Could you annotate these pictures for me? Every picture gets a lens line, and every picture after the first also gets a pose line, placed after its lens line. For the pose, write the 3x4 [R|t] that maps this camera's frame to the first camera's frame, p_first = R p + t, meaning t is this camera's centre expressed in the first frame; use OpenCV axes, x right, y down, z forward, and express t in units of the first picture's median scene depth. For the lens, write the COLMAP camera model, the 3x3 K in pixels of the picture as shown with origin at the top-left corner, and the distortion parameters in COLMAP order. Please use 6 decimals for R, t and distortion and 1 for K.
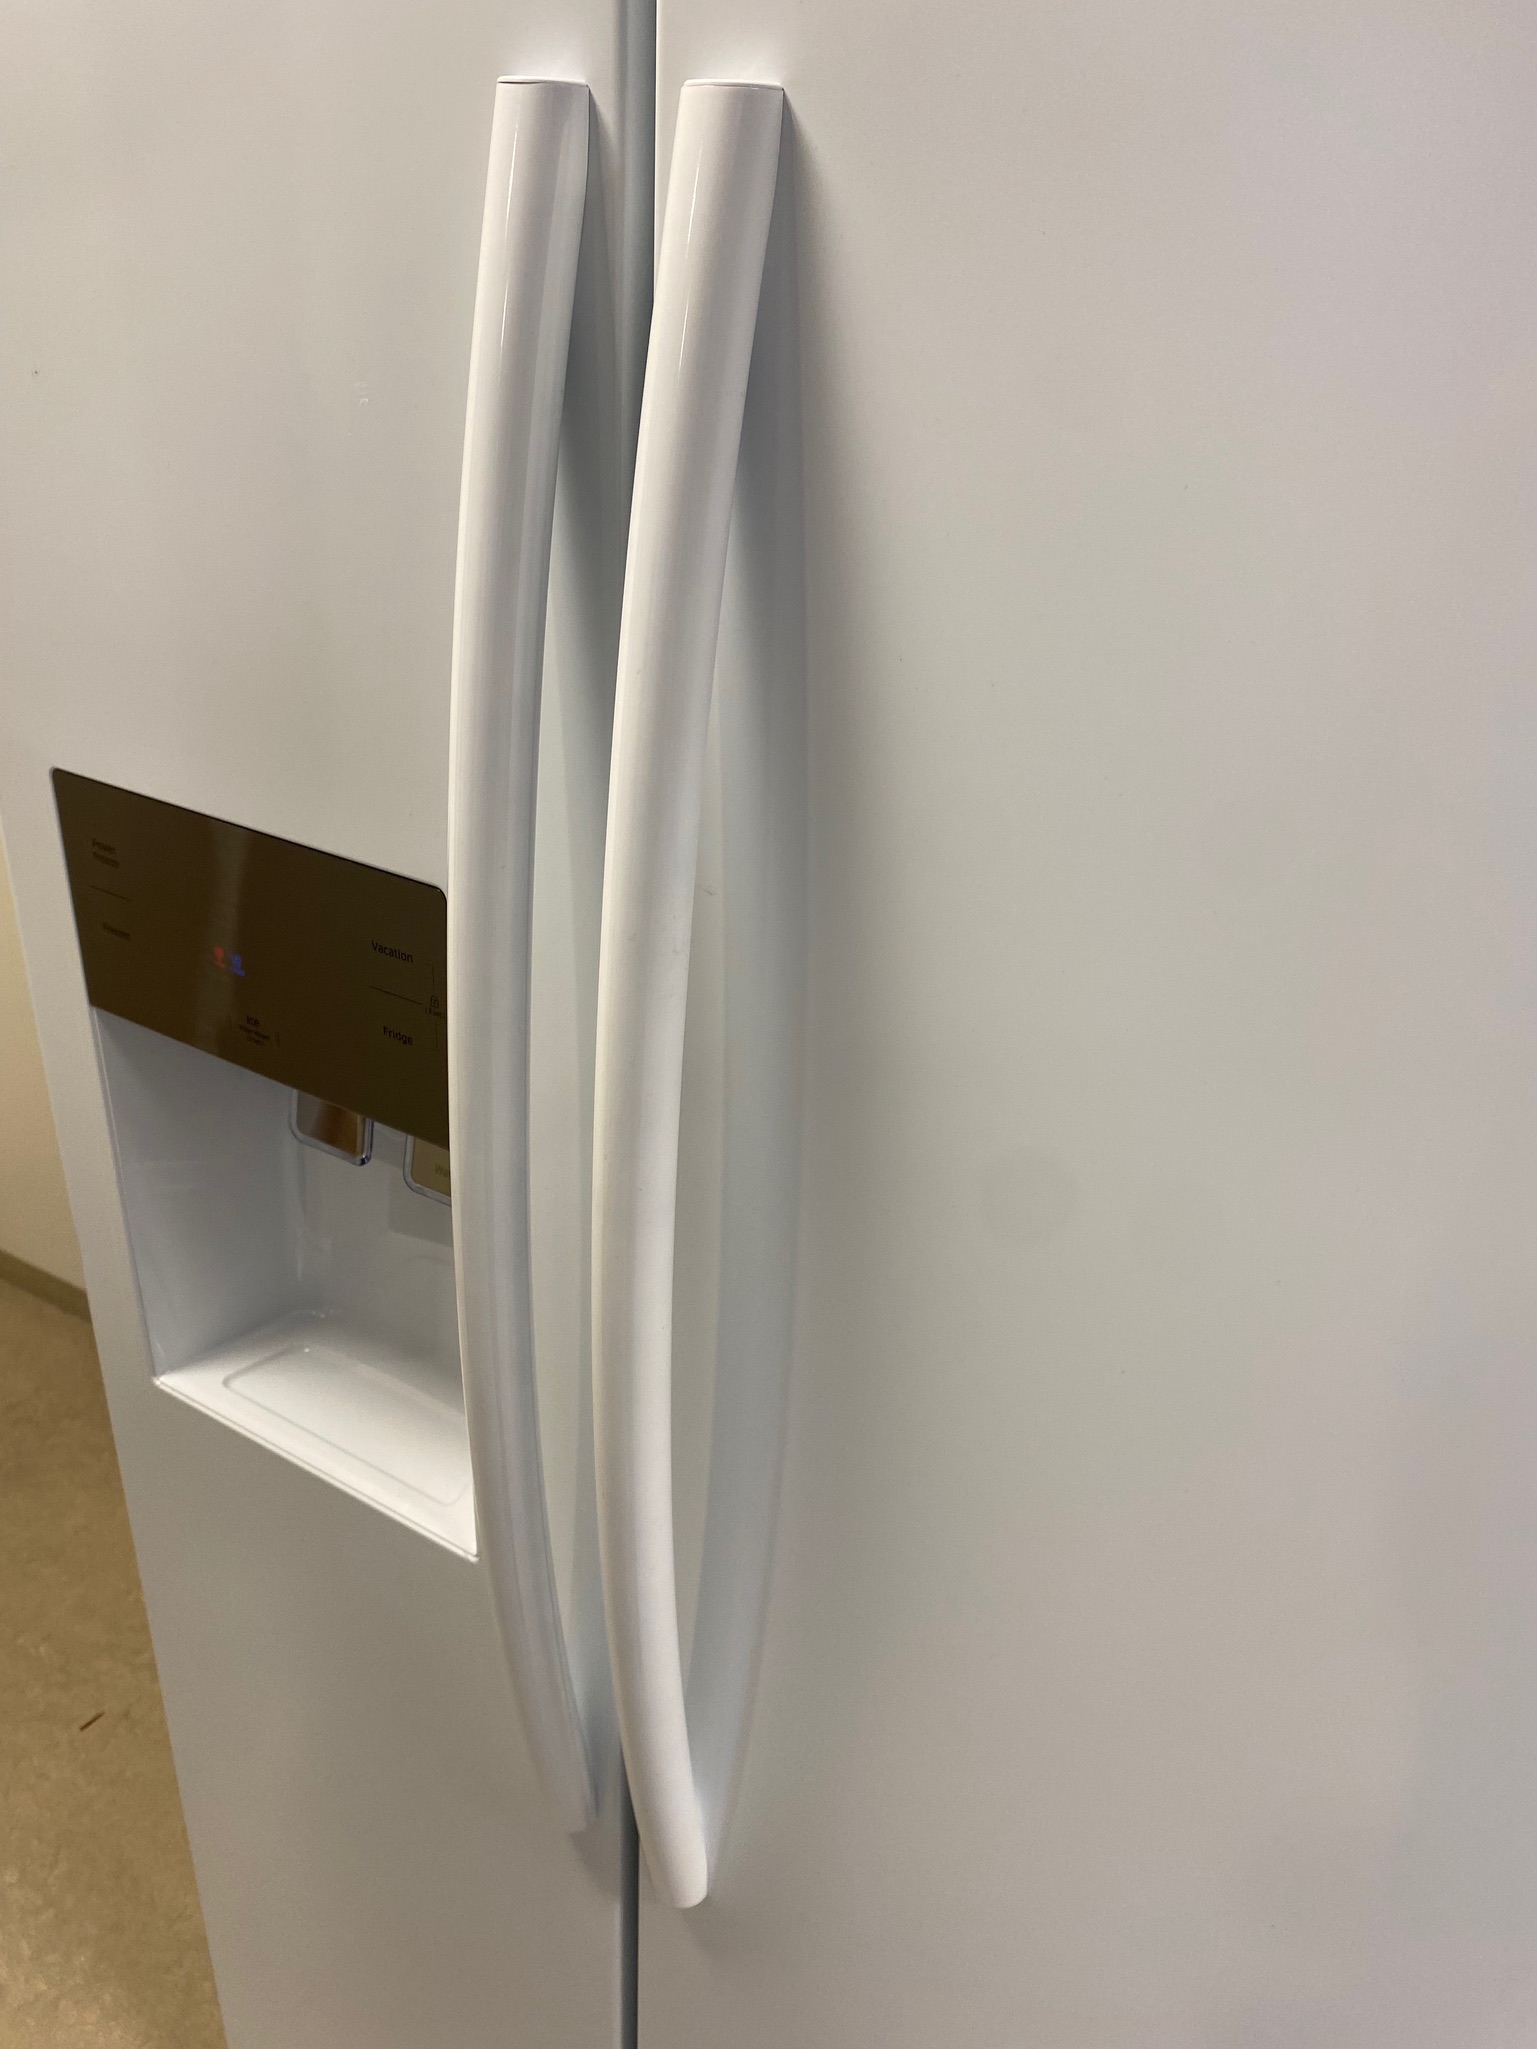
lens RADIAL K [[1552.3, 0, 768.5], [0, 1552.3, 1024.5], [0, 0, 1]] dist [-0.000851, 0.001579]
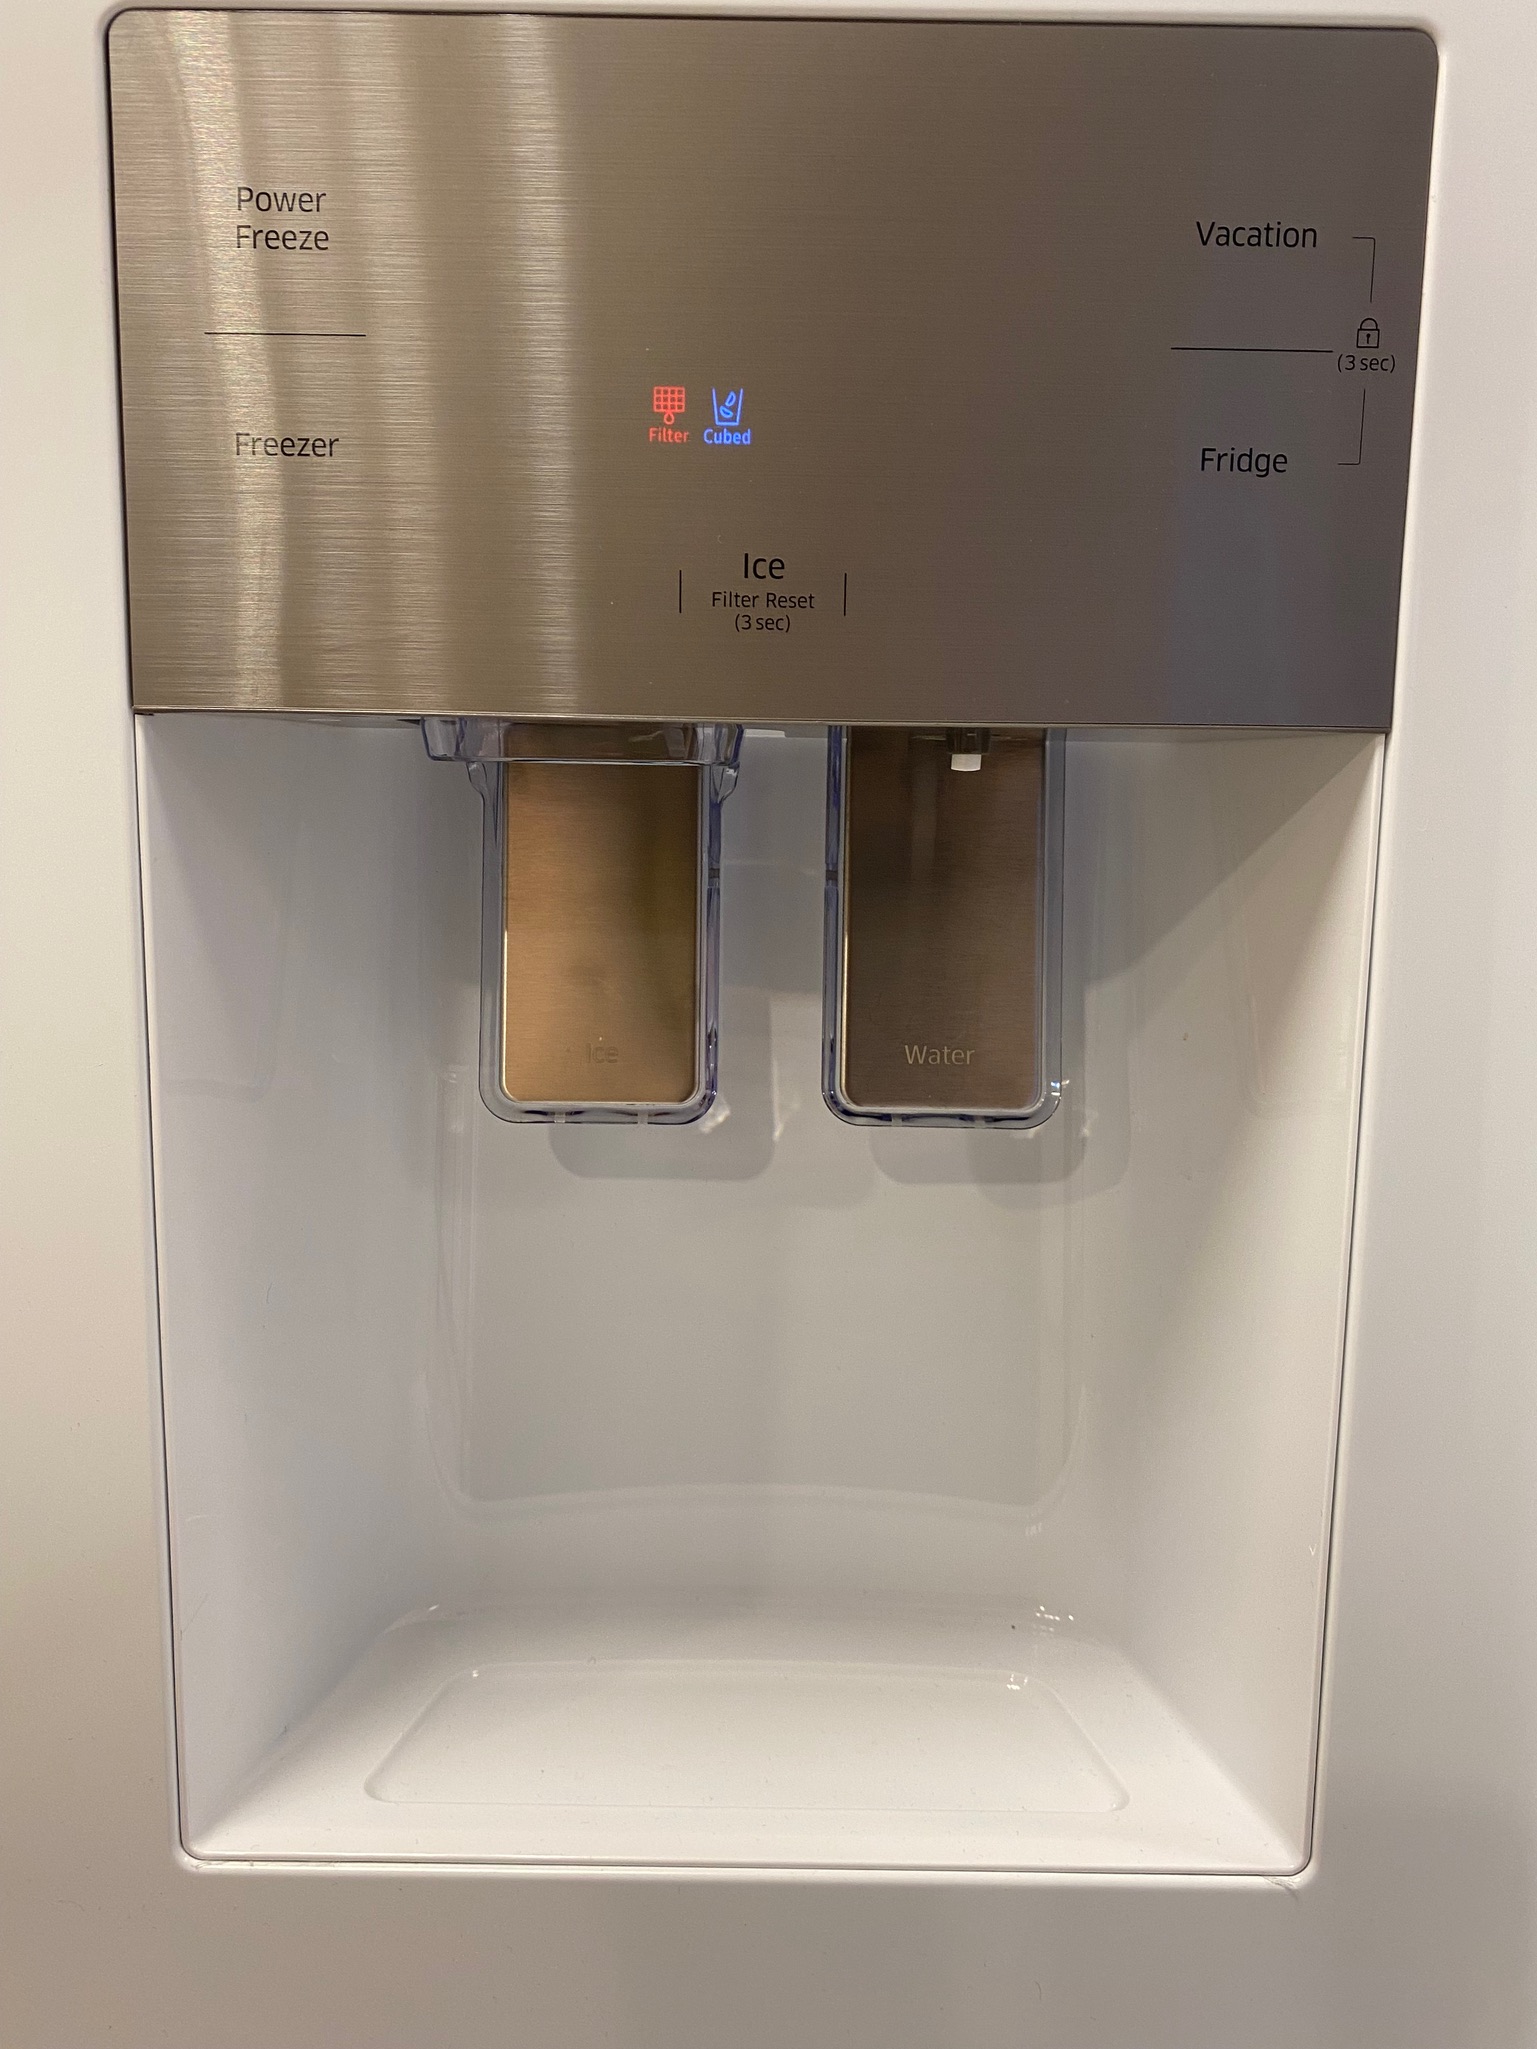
lens RADIAL K [[1552.3, 0, 768.5], [0, 1552.3, 1024.5], [0, 0, 1]] dist [-0.000851, 0.001579]
pose [[0.848257, -0.123393, 0.515009, -0.555841], [0.272337, 0.935675, -0.224376, 0.203062], [-0.454194, 0.330585, 0.827297, 0.695719]]
